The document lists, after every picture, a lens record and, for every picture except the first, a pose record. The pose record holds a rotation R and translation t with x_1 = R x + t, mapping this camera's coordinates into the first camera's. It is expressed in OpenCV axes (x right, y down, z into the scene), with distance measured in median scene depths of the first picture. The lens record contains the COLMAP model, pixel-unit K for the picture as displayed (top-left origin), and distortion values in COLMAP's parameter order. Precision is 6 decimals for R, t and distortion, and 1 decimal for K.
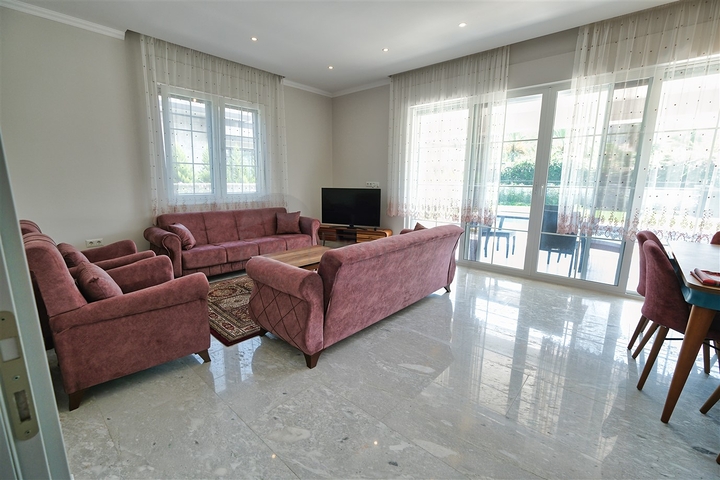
lens RADIAL K [[310.9, 0, 357.3], [0, 310.9, 239.1], [0, 0, 1]] dist [0.002568, 0.000127]
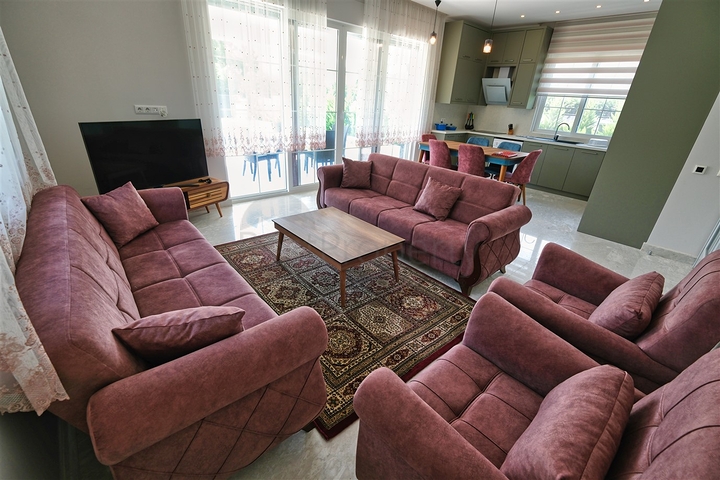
lens RADIAL K [[310.9, 0, 361.0], [0, 310.9, 237.2], [0, 0, 1]] dist [0.002568, 0.000127]
pose [[0.103440, -0.397682, 0.911674, -0.905457], [0.131209, 0.914036, 0.383826, -0.209651], [-0.985943, 0.079917, 0.146727, 0.921375]]
